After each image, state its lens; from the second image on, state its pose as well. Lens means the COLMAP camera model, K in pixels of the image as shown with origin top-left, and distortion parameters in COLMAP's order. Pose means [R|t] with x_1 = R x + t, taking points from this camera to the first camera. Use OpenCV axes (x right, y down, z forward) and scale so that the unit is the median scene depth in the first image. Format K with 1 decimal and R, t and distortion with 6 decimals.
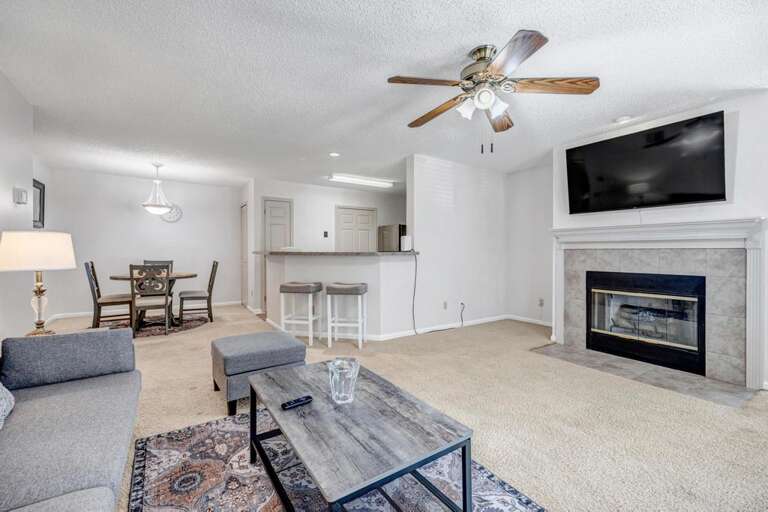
lens RADIAL K [[327.5, 0, 387.9], [0, 327.5, 253.6], [0, 0, 1]] dist [0.001985, 0.000272]
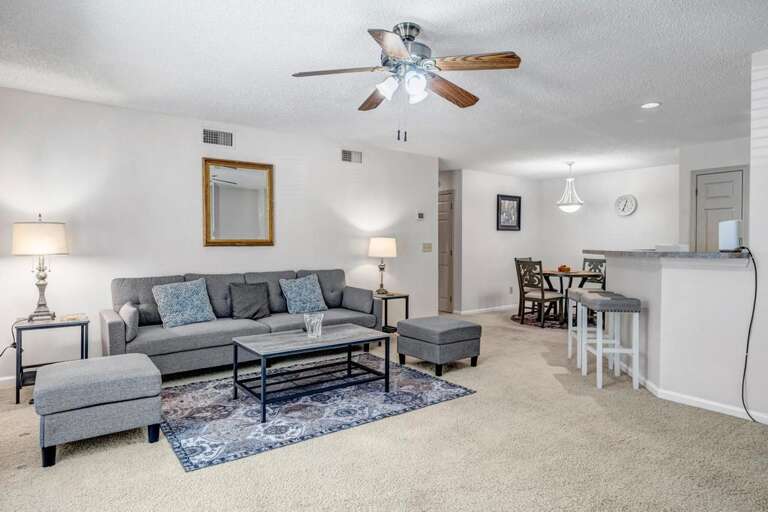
lens RADIAL K [[450.7, 0, 391.0], [0, 450.7, 254.1], [0, 0, 1]] dist [0.002806, -0.000392]
pose [[0.046676, 0.015596, -0.998788, 0.659606], [-0.014492, 0.999783, 0.014935, -0.003769], [0.998805, 0.013778, 0.046892, 0.388685]]
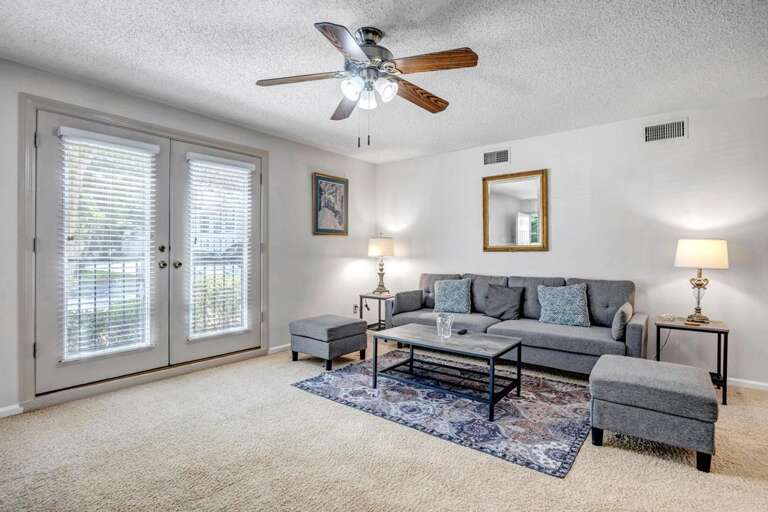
lens RADIAL K [[395.1, 0, 379.1], [0, 395.1, 252.4], [0, 0, 1]] dist [-0.012203, -0.000522]
pose [[-0.958325, -0.005991, -0.285616, 0.245794], [-0.009947, 0.999874, 0.012404, -0.007661], [0.285506, 0.014728, -0.958264, 0.886432]]
